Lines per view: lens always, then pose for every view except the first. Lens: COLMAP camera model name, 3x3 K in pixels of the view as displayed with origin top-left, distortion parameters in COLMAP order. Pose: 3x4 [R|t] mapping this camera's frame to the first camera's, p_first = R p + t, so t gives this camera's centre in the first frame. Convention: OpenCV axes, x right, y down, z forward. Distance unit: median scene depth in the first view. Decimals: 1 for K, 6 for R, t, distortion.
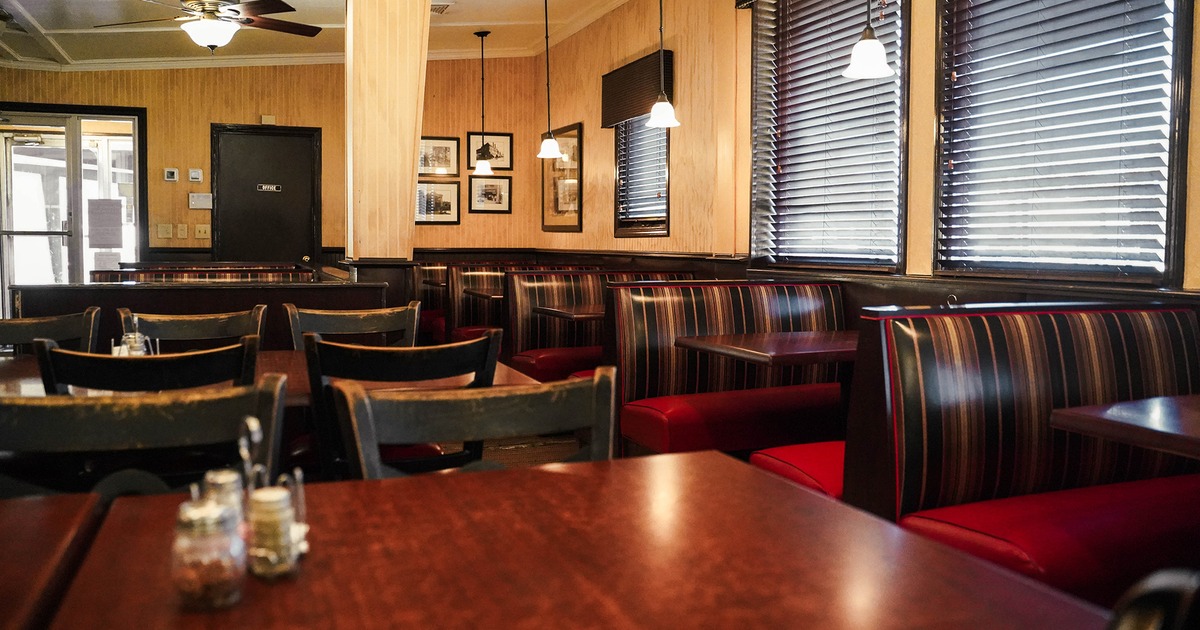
lens RADIAL K [[967.6, 0, 599.8], [0, 967.6, 317.0], [0, 0, 1]] dist [0.047275, -0.002157]
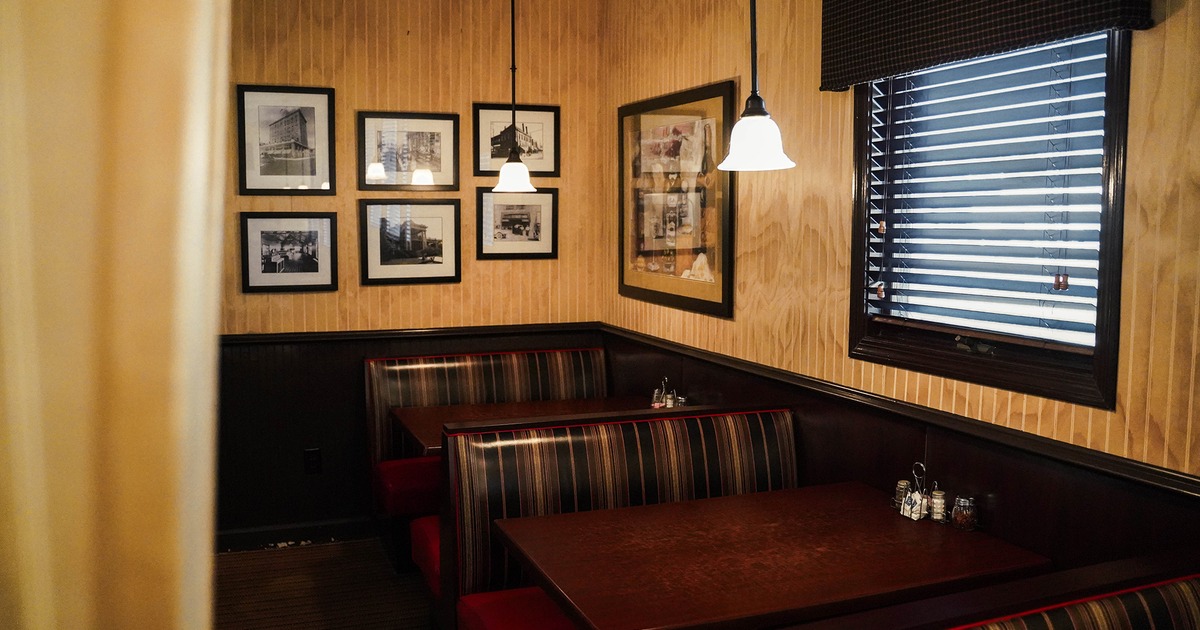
lens RADIAL K [[967.6, 0, 608.2], [0, 967.6, 314.9], [0, 0, 1]] dist [0.047275, -0.002157]
pose [[0.999302, -0.004518, 0.037093, -0.084515], [0.003763, 0.999785, 0.020386, -0.088200], [-0.037178, -0.020233, 0.999104, 0.478000]]
